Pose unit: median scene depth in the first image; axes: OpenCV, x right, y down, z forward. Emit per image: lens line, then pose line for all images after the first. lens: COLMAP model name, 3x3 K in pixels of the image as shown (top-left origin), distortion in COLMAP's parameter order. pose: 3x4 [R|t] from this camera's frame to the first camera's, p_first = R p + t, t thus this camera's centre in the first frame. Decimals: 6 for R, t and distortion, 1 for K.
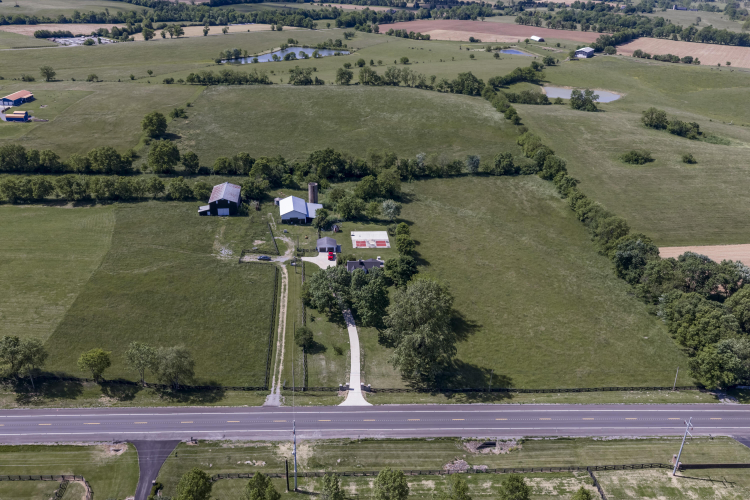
lens RADIAL K [[617.9, 0, 376.9], [0, 617.9, 248.9], [0, 0, 1]] dist [0.016259, -0.025087]
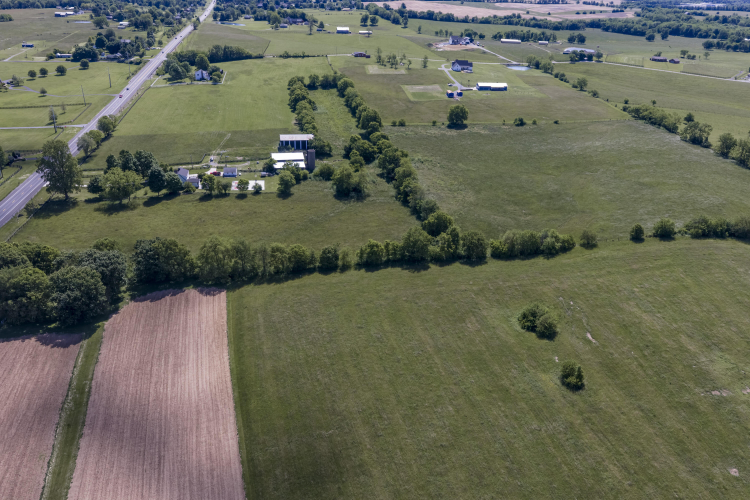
lens RADIAL K [[617.9, 0, 376.9], [0, 617.9, 248.9], [0, 0, 1]] dist [0.016259, -0.025087]
pose [[0.082740, 0.392469, -0.916036, 1.159312], [-0.451097, 0.834379, 0.316739, -0.404562], [0.888631, 0.387014, 0.246079, 0.908463]]
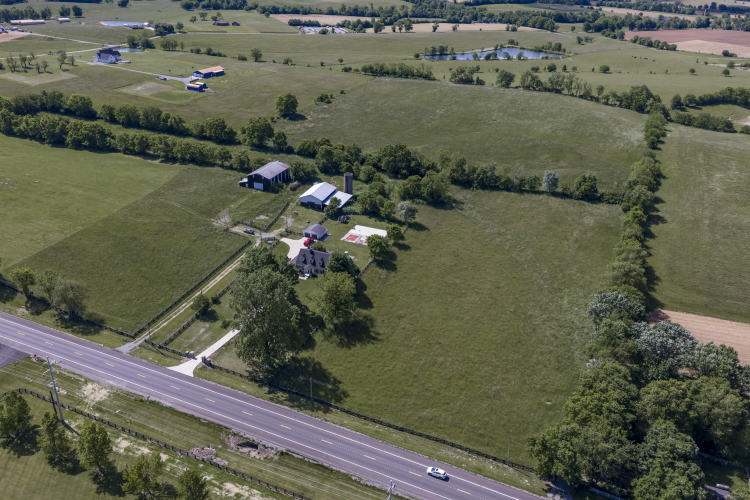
lens RADIAL K [[617.9, 0, 376.9], [0, 617.9, 248.9], [0, 0, 1]] dist [0.016259, -0.025087]
pose [[0.893313, 0.196060, -0.404417, 0.381819], [-0.197007, 0.979596, 0.039737, -0.034799], [0.403956, 0.044176, 0.913711, 0.099086]]
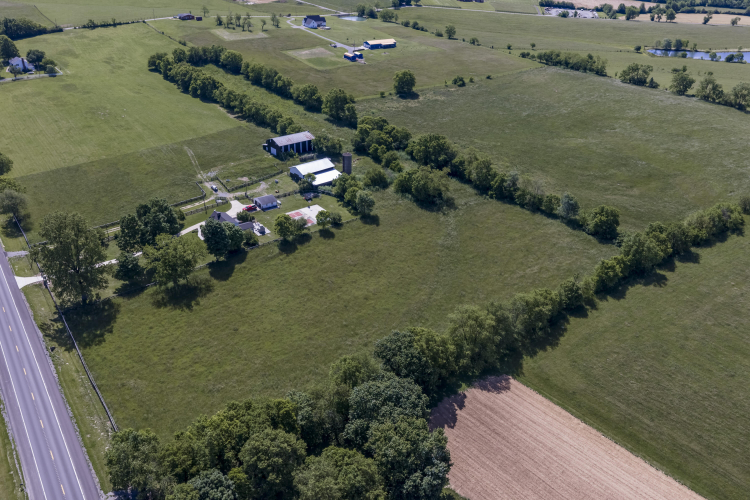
lens RADIAL K [[617.9, 0, 376.9], [0, 617.9, 248.9], [0, 0, 1]] dist [0.016259, -0.025087]
pose [[0.544199, 0.391909, -0.741792, 0.735509], [-0.372107, 0.905210, 0.205260, -0.193623], [0.751920, 0.164324, 0.638446, 0.437124]]
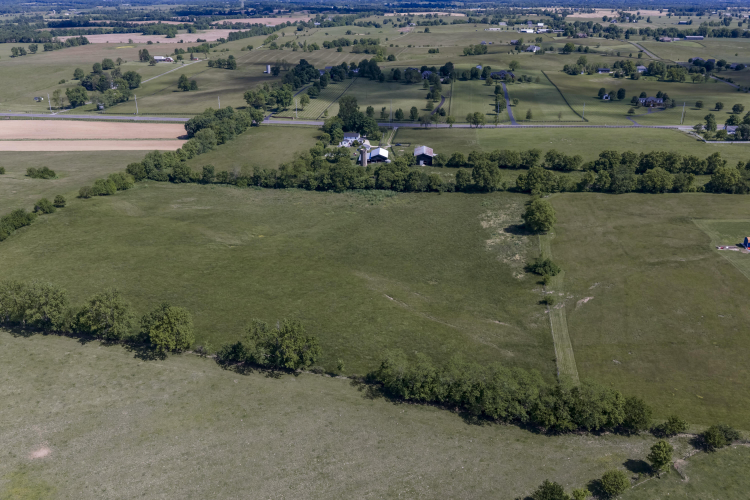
lens RADIAL K [[617.9, 0, 376.9], [0, 617.9, 248.9], [0, 0, 1]] dist [0.016259, -0.025087]
pose [[-0.979532, -0.101310, 0.173936, -0.413706], [0.061458, 0.672324, 0.737701, -1.023986], [-0.191678, 0.733292, -0.652336, 2.141537]]
